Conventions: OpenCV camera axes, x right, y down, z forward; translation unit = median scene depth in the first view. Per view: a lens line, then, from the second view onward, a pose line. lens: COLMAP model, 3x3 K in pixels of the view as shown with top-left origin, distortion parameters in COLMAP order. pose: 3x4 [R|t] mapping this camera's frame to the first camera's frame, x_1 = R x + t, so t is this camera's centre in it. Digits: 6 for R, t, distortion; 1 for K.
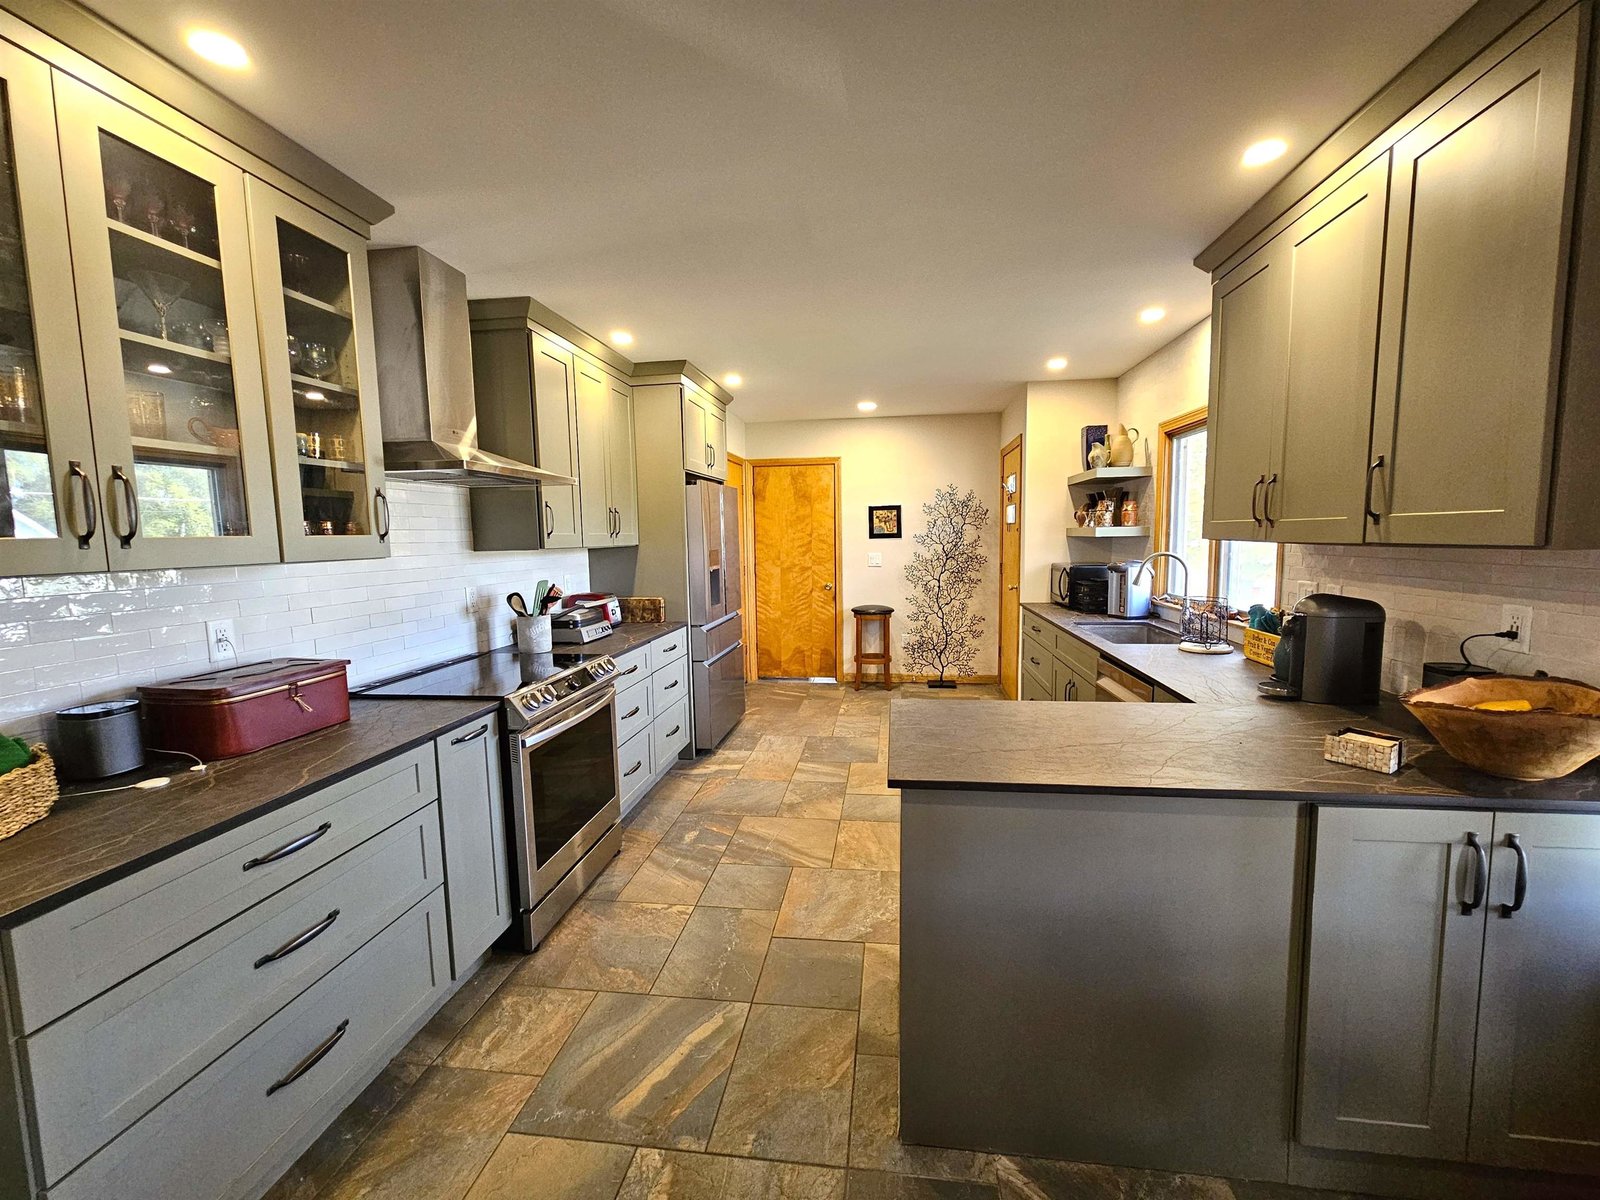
lens RADIAL K [[656.8, 0, 812.9], [0, 656.8, 603.3], [0, 0, 1]] dist [0.001778, 0.000950]
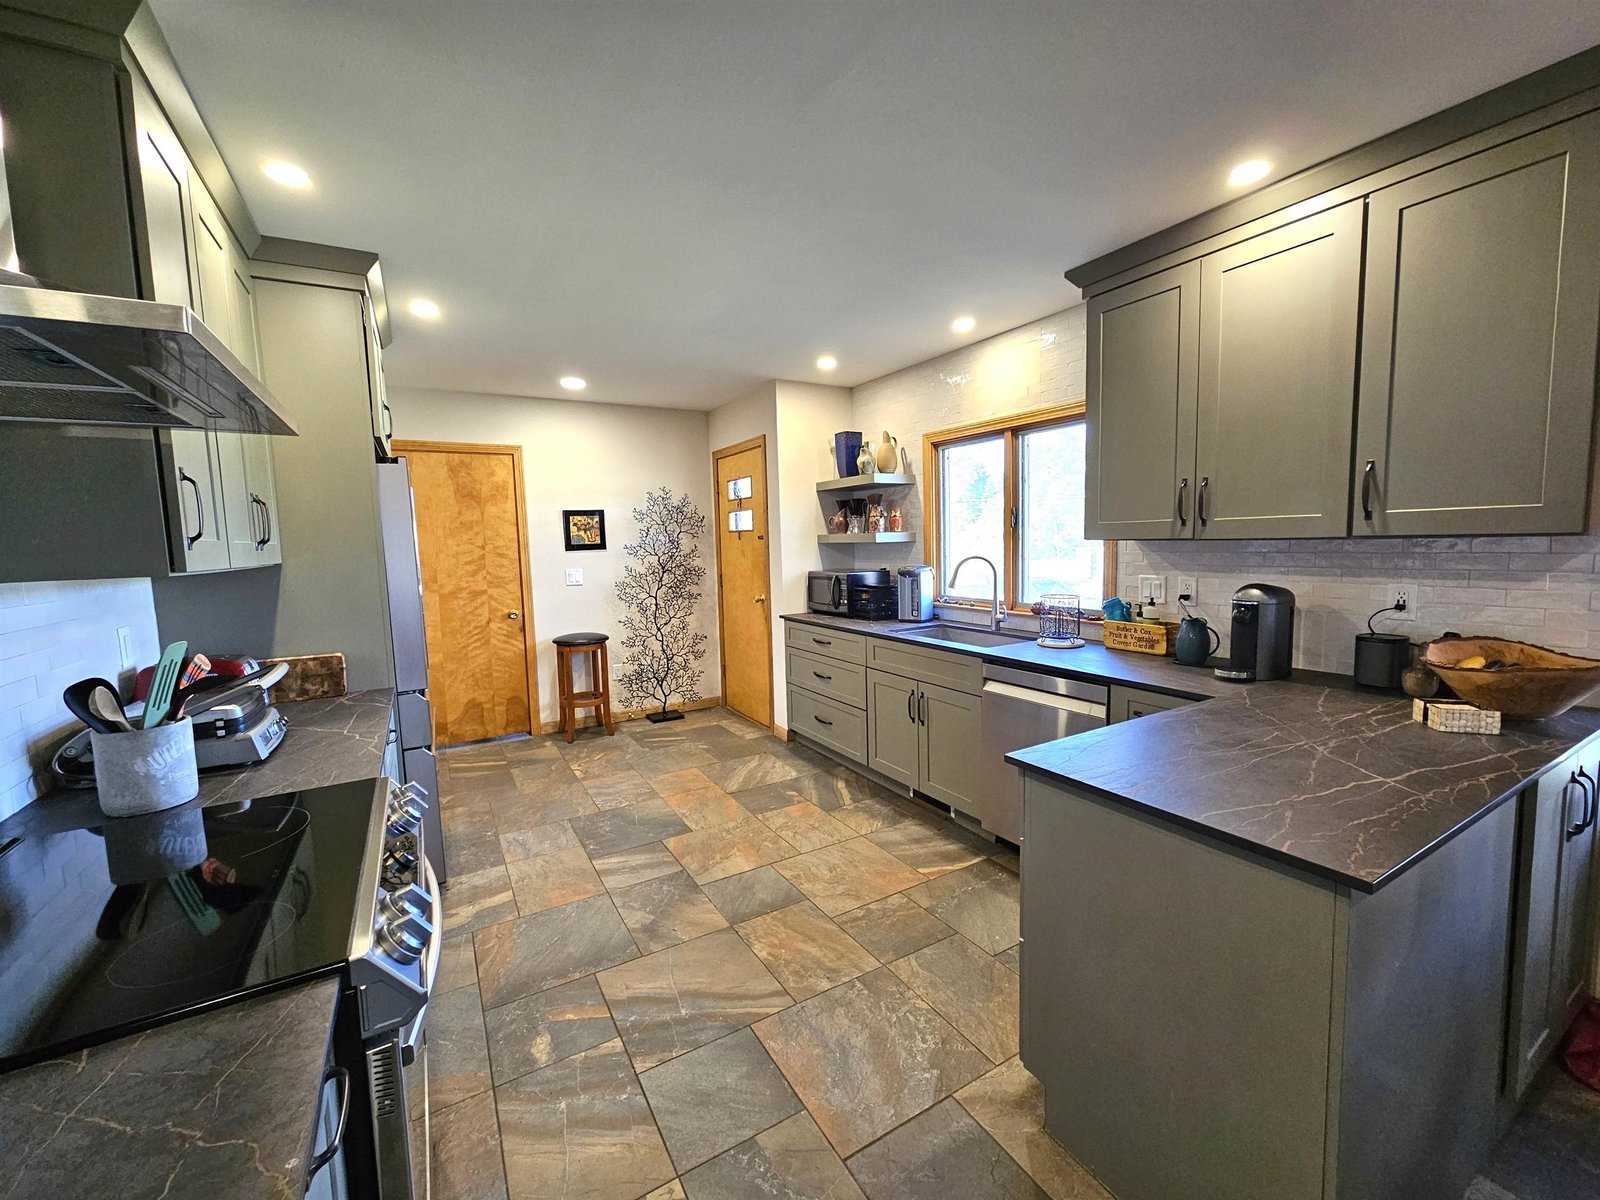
lens RADIAL K [[653.6, 0, 810.4], [0, 653.6, 602.2], [0, 0, 1]] dist [0.000072, 0.000159]
pose [[0.788937, -0.064229, 0.611108, -0.254465], [0.078494, 0.996909, 0.003442, -0.022955], [-0.609439, 0.045252, 0.791540, 0.283057]]
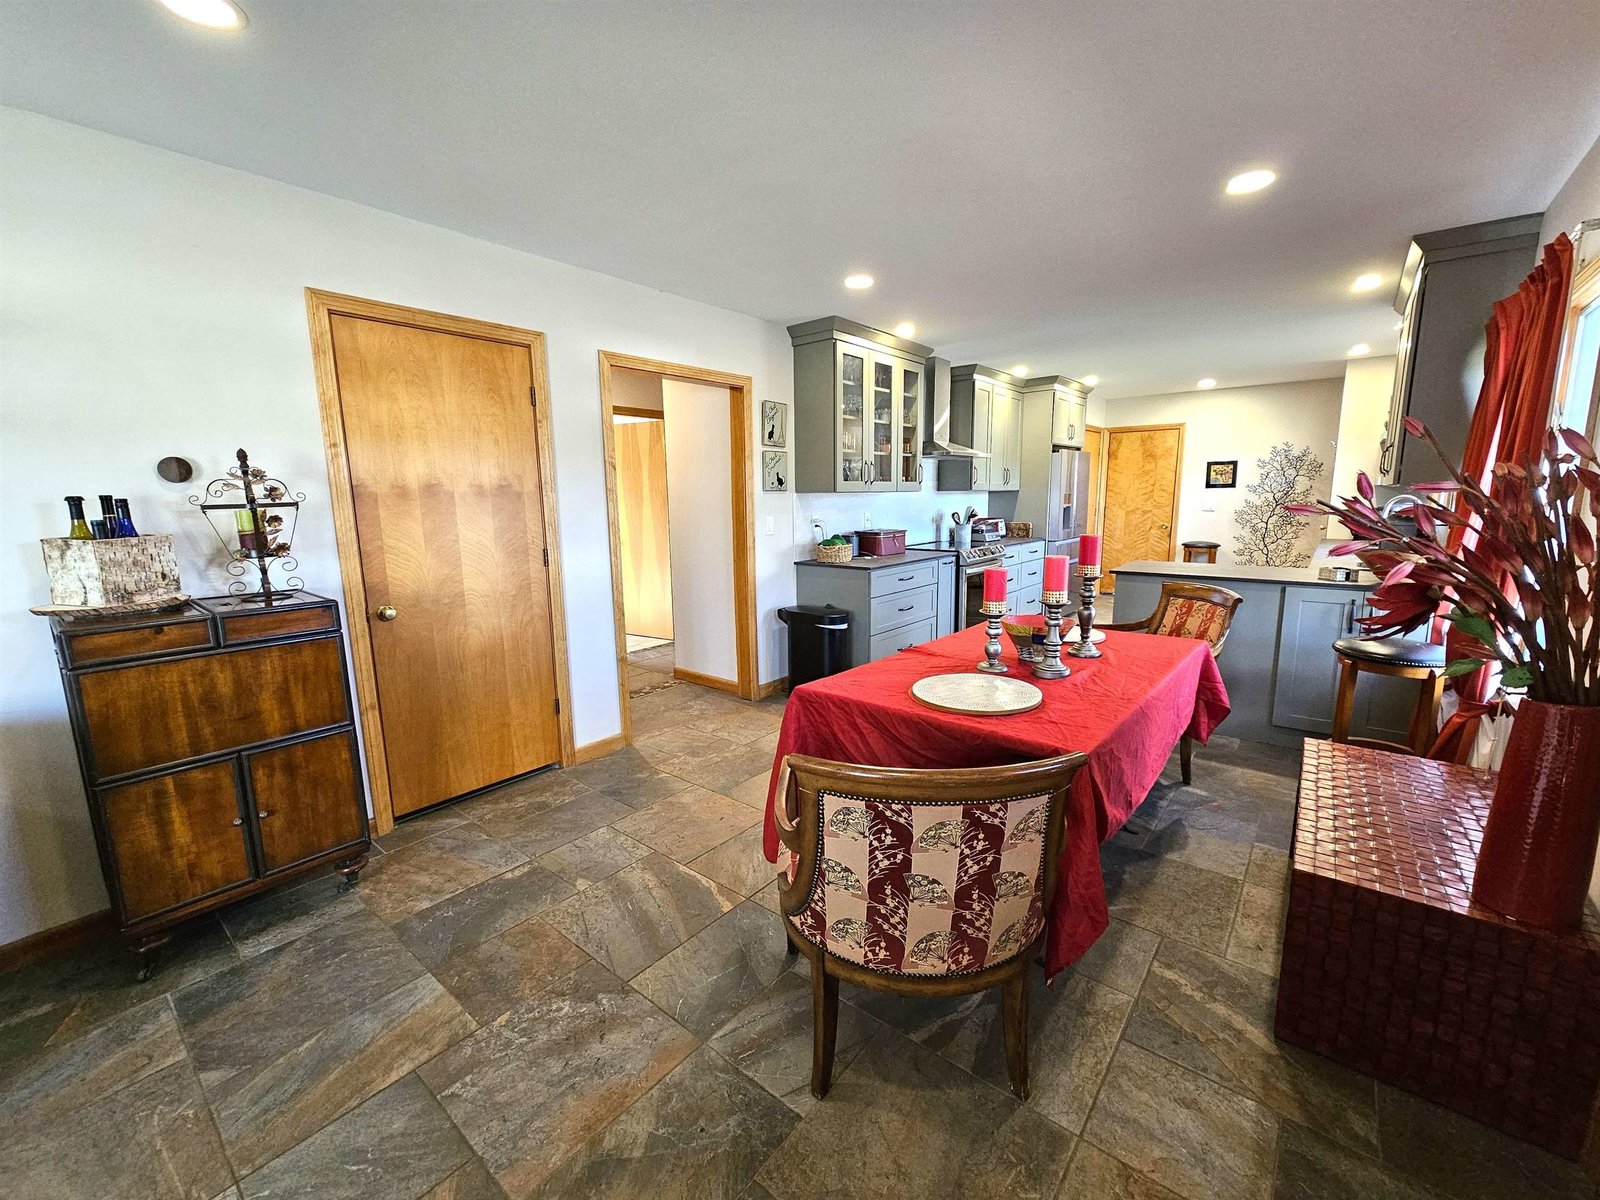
lens RADIAL K [[653.6, 0, 810.4], [0, 653.6, 602.2], [0, 0, 1]] dist [0.000072, 0.000159]
pose [[0.849846, 0.092739, -0.518808, 0.168532], [-0.057723, 0.994853, 0.083280, 0.085609], [0.523861, -0.040828, 0.850825, -0.690276]]
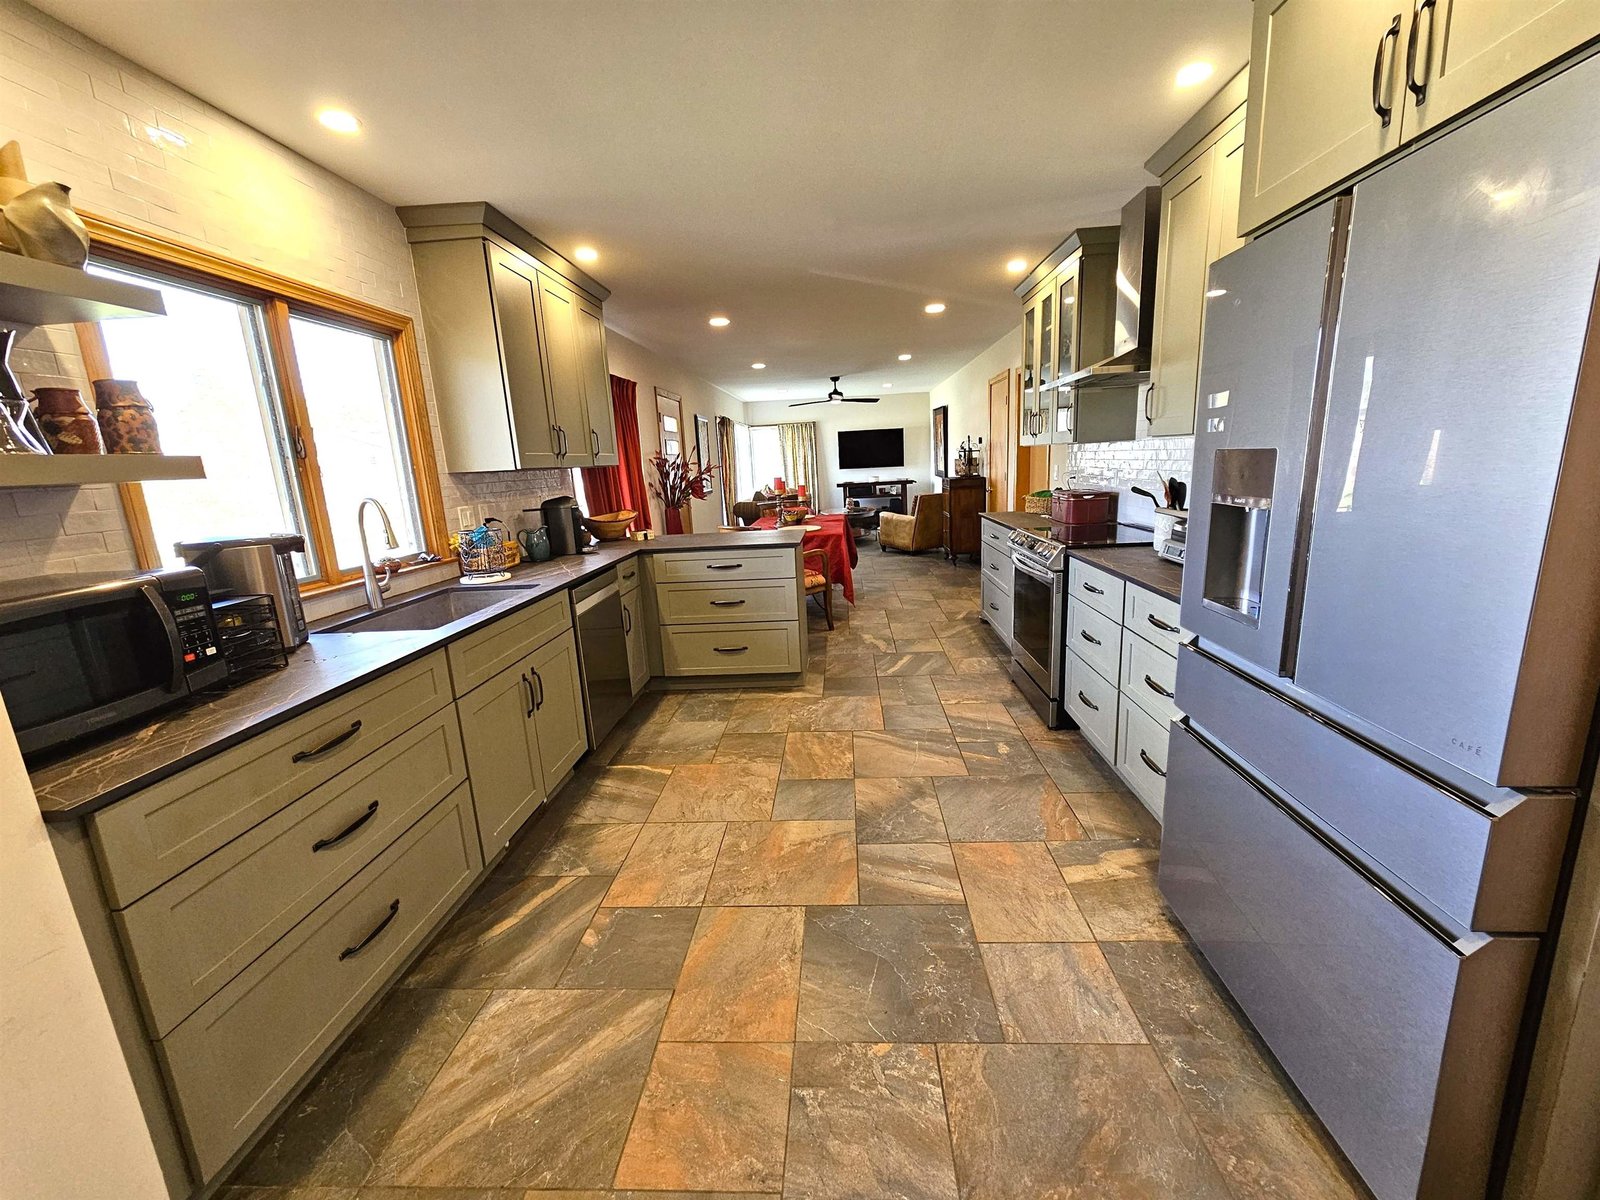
lens RADIAL K [[653.6, 0, 810.4], [0, 653.6, 602.2], [0, 0, 1]] dist [0.000072, 0.000159]
pose [[-0.995048, 0.079988, -0.058995, 0.106180], [0.057226, 0.946385, 0.317933, -0.134890], [0.081263, 0.312982, -0.946276, 1.408500]]
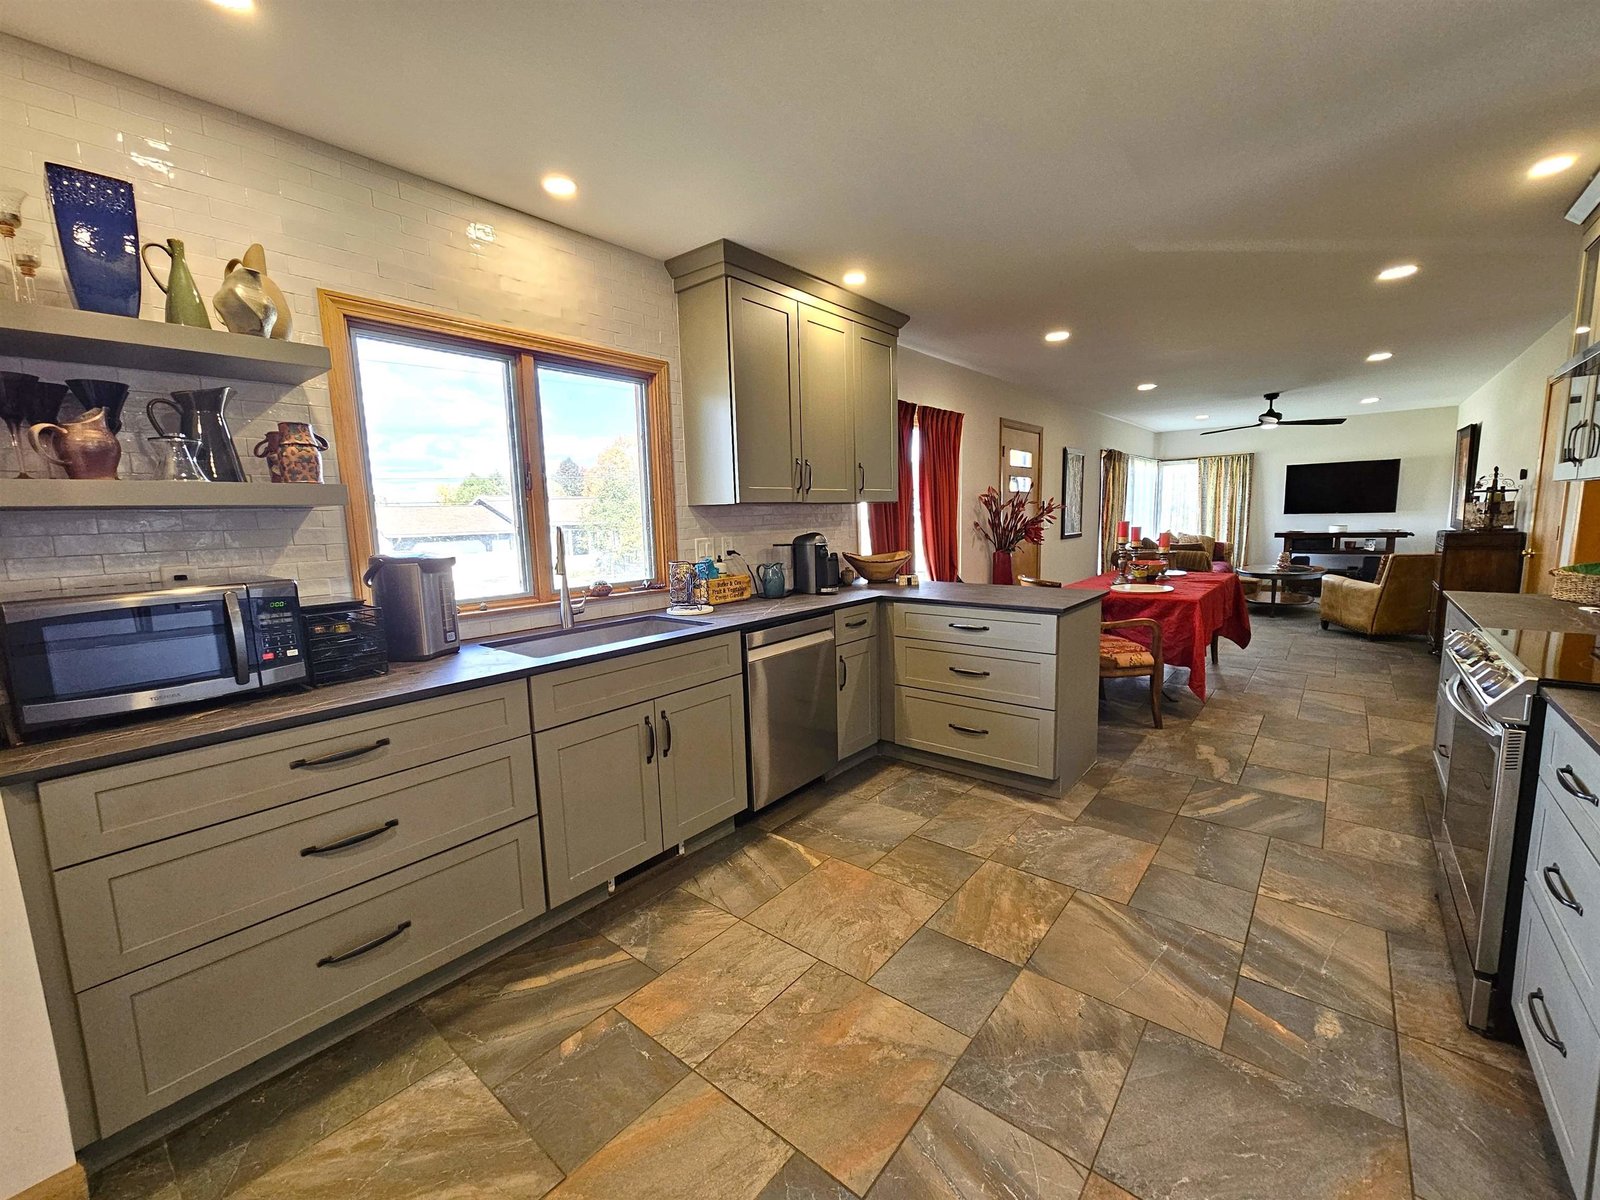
lens RADIAL K [[656.8, 0, 812.9], [0, 656.8, 603.3], [0, 0, 1]] dist [0.001778, 0.000950]
pose [[-0.848958, -0.033060, 0.527425, -0.078519], [0.096100, 0.971742, 0.215596, -0.102583], [-0.519649, 0.233717, -0.821791, 1.215742]]
